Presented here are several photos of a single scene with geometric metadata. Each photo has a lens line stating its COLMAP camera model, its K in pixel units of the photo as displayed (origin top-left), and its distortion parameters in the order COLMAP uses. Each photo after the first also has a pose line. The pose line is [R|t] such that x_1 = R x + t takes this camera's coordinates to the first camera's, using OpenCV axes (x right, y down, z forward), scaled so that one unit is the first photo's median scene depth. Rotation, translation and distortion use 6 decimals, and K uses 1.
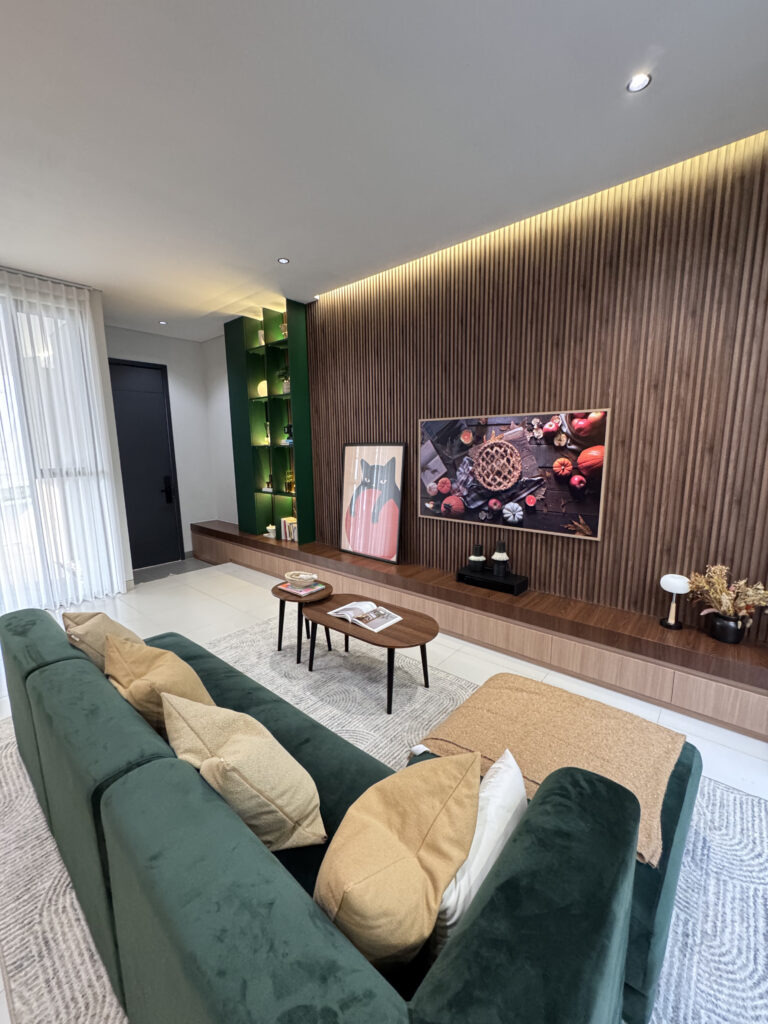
lens RADIAL K [[411.4, 0, 386.5], [0, 411.4, 508.5], [0, 0, 1]] dist [-0.002142, -0.000126]
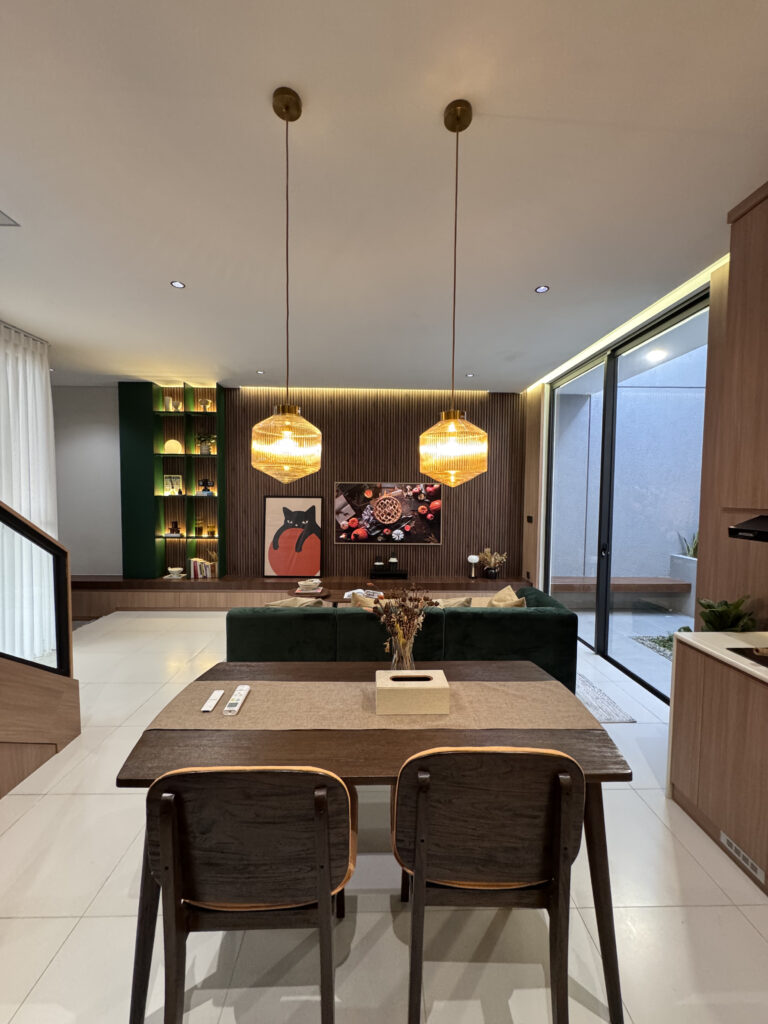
lens RADIAL K [[411.4, 0, 385.1], [0, 411.4, 513.2], [0, 0, 1]] dist [-0.002142, -0.000126]
pose [[0.746054, -0.014497, 0.665727, -0.904858], [0.085039, 0.993651, -0.073662, 0.040281], [-0.660433, 0.111568, 0.742550, -0.321237]]
